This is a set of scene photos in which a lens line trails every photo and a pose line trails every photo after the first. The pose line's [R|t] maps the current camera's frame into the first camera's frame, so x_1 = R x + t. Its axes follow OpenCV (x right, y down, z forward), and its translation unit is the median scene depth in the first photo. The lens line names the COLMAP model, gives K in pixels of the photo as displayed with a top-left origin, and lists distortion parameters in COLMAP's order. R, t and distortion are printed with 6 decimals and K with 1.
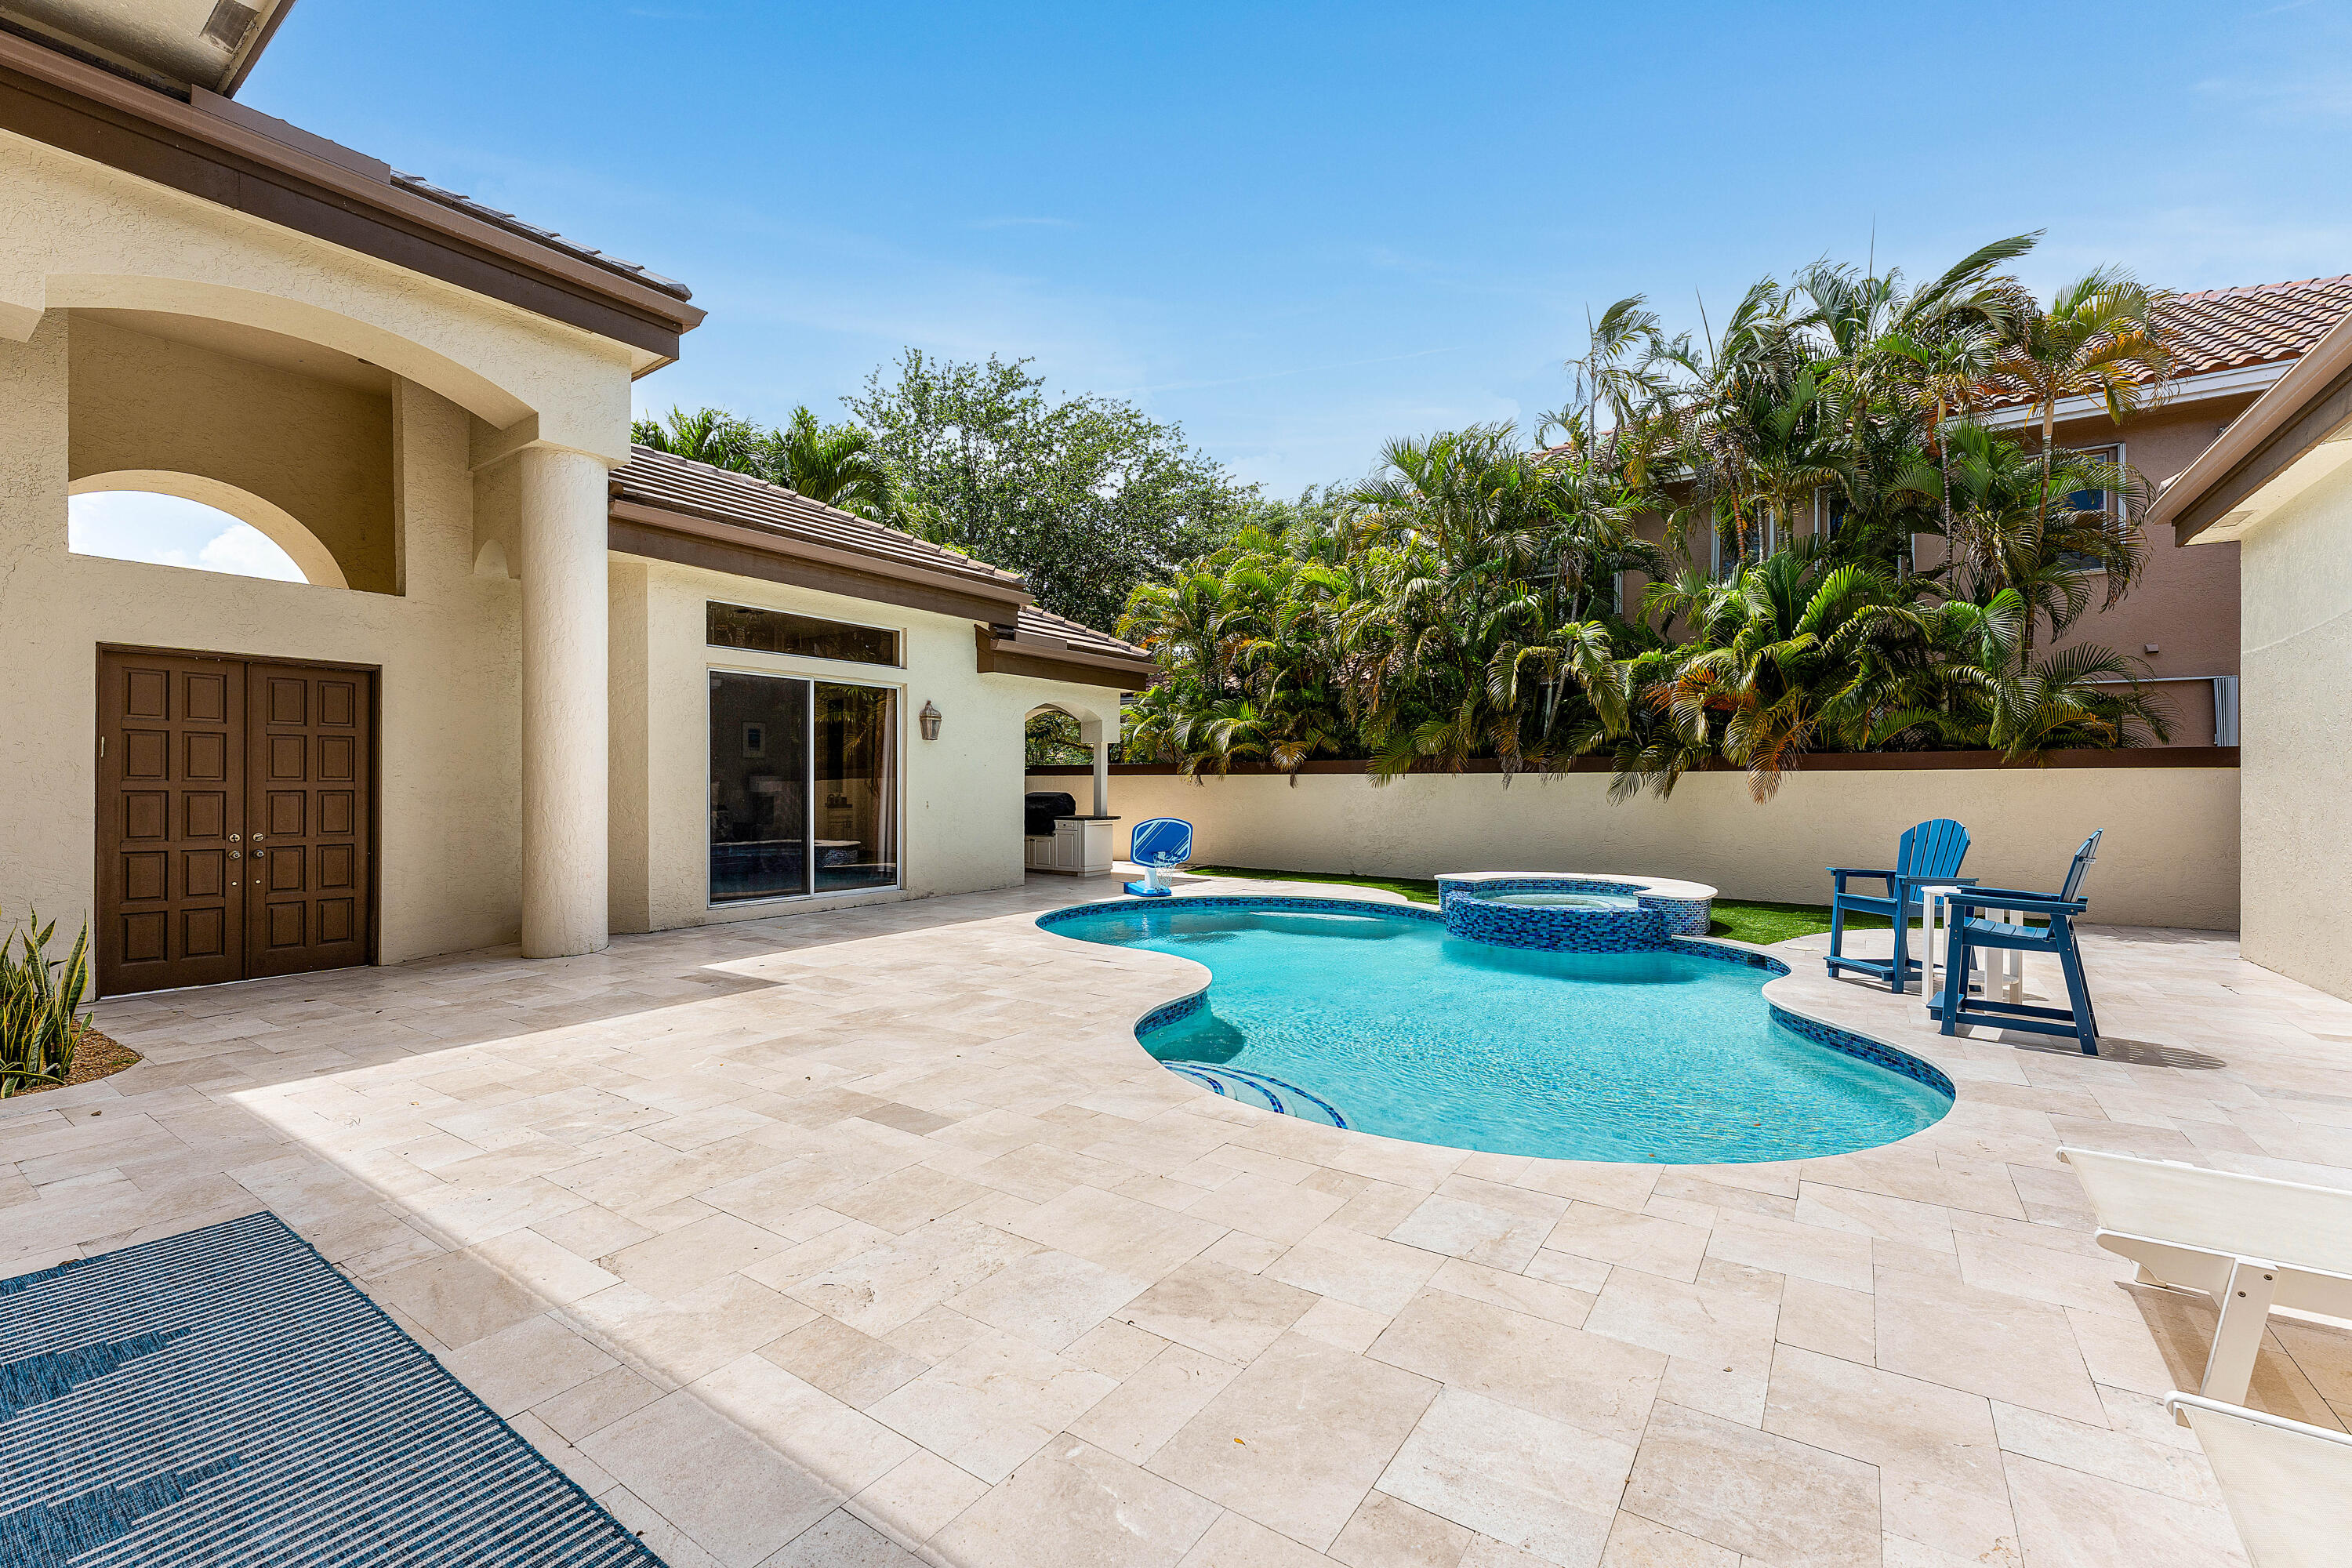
lens RADIAL K [[1002.6, 0, 1227.6], [0, 1002.6, 779.2], [0, 0, 1]] dist [0.028676, 0.000010]
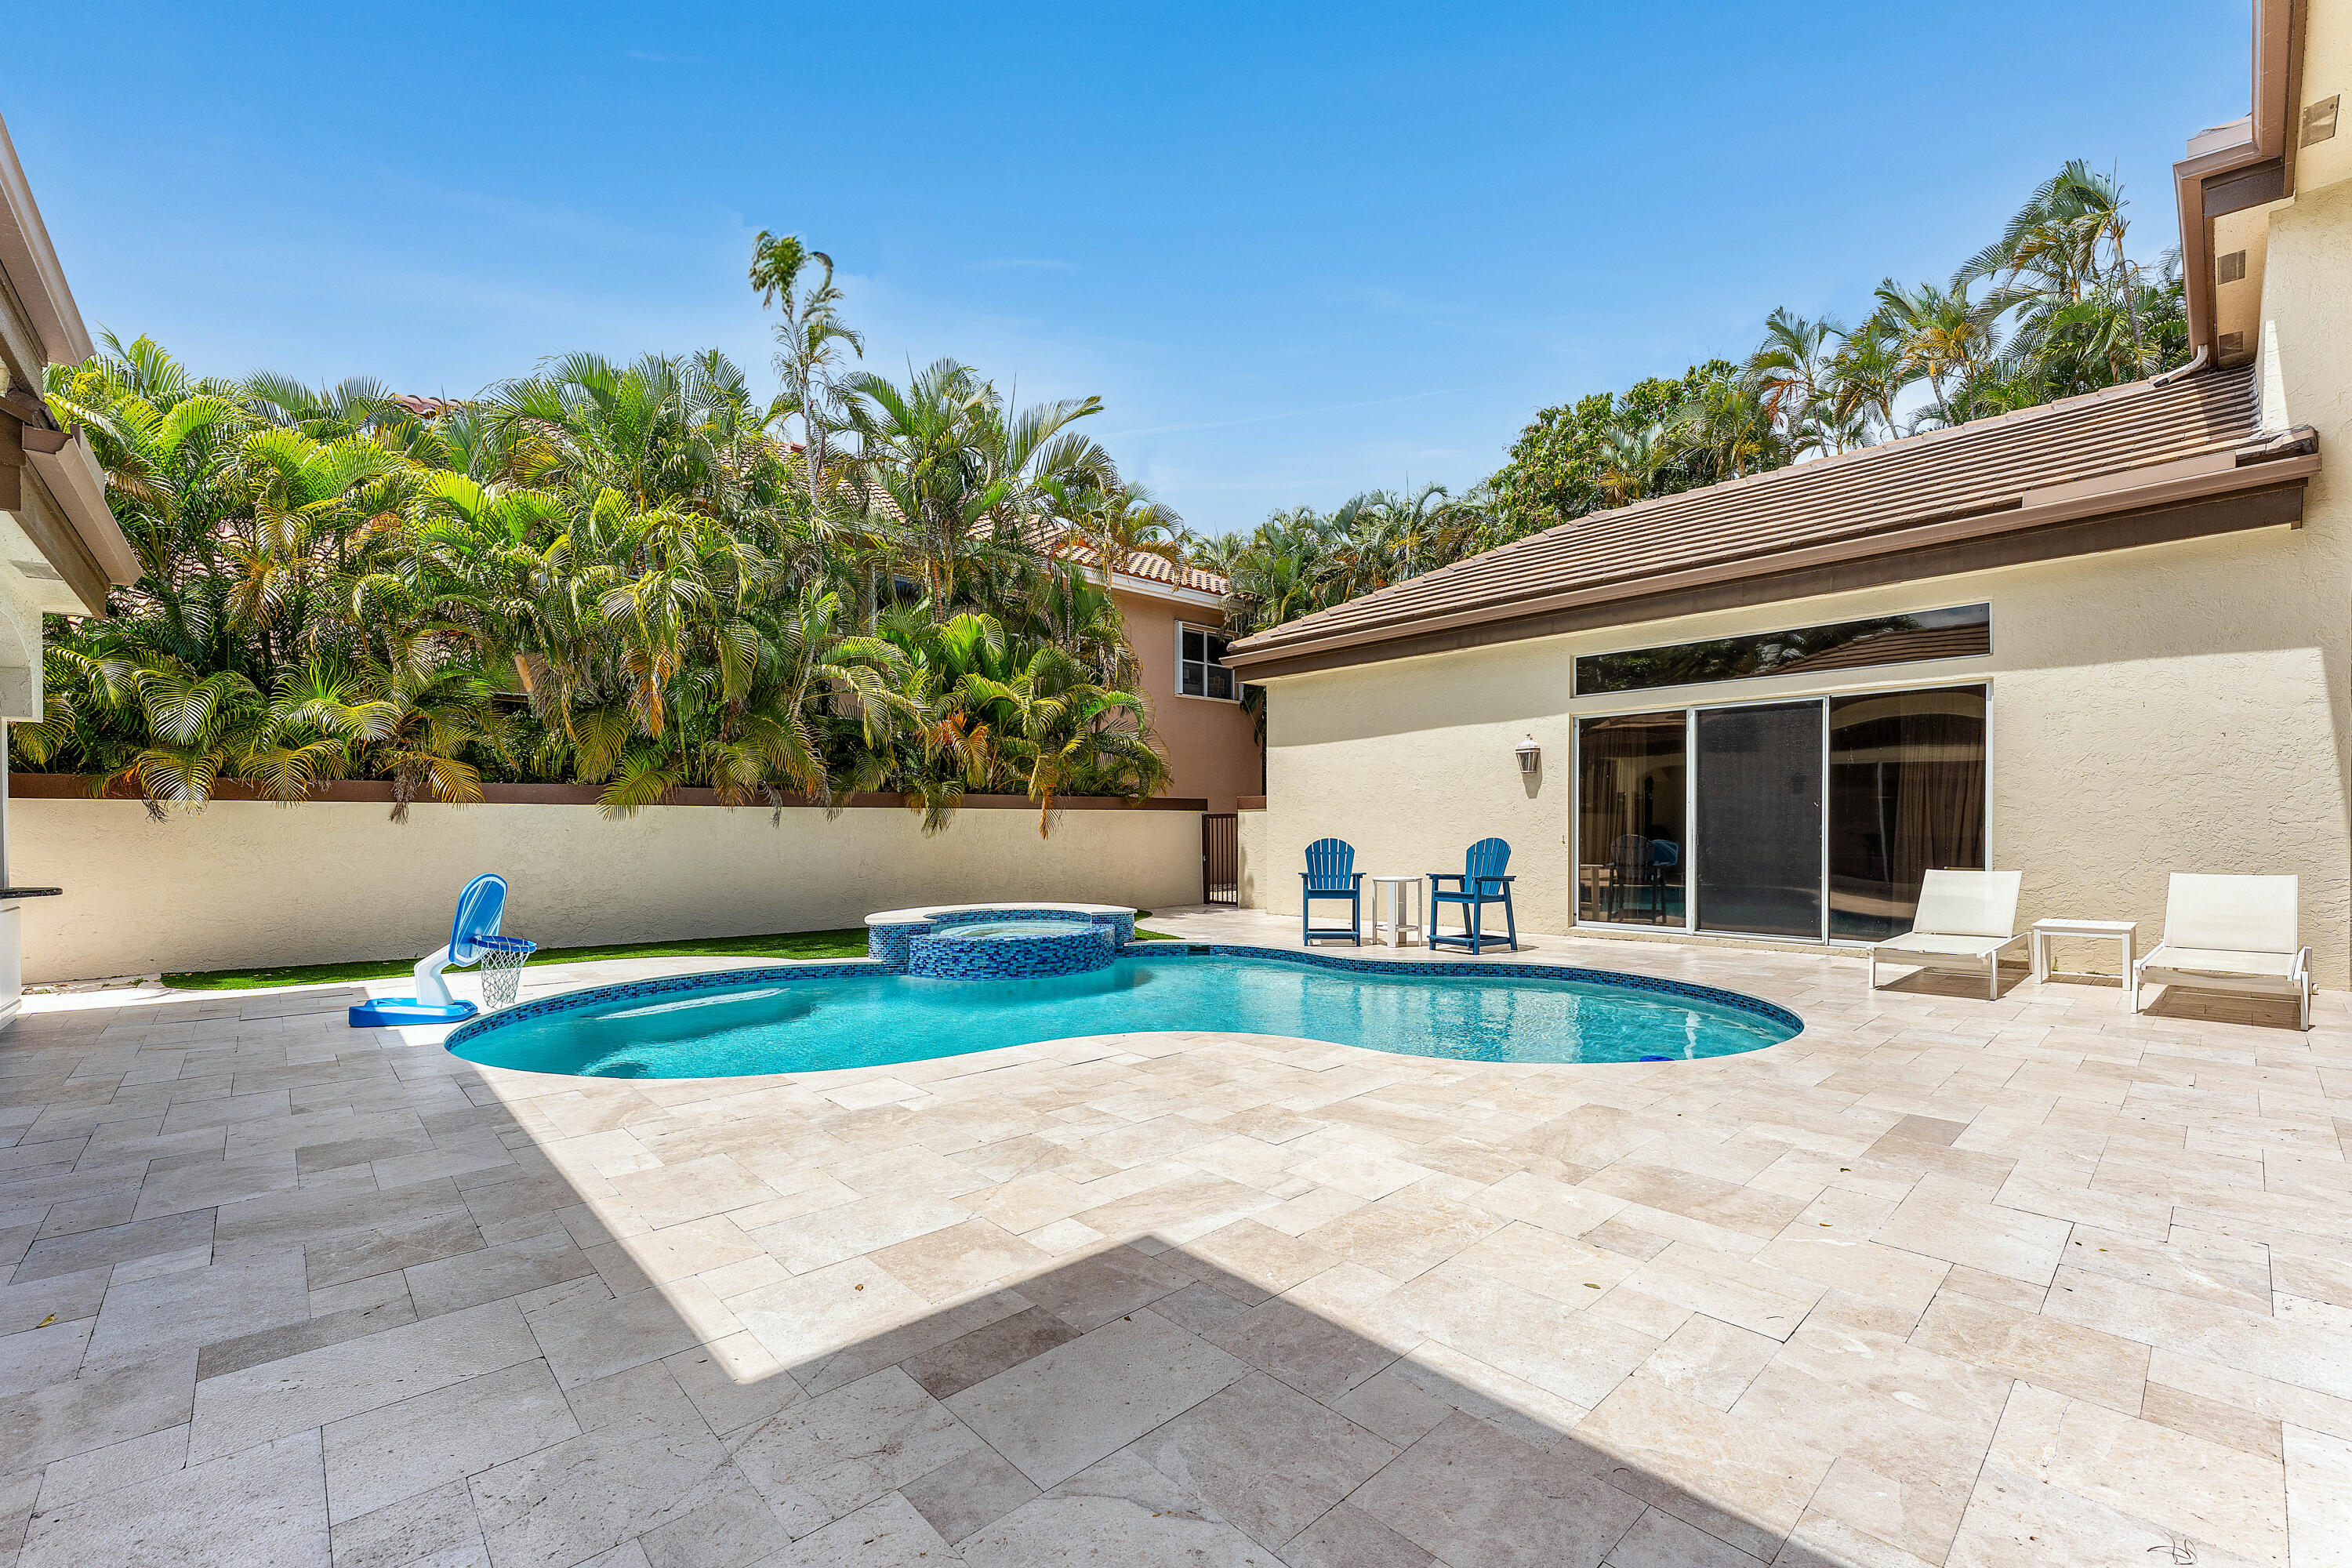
lens RADIAL K [[952.6, 0, 1178.8], [0, 952.6, 827.0], [0, 0, 1]] dist [0.002066, 0.000479]
pose [[0.228998, 0.007169, 0.973400, -1.260407], [-0.005400, 0.999967, -0.006094, 0.045825], [-0.973412, -0.003861, 0.229029, 1.355495]]
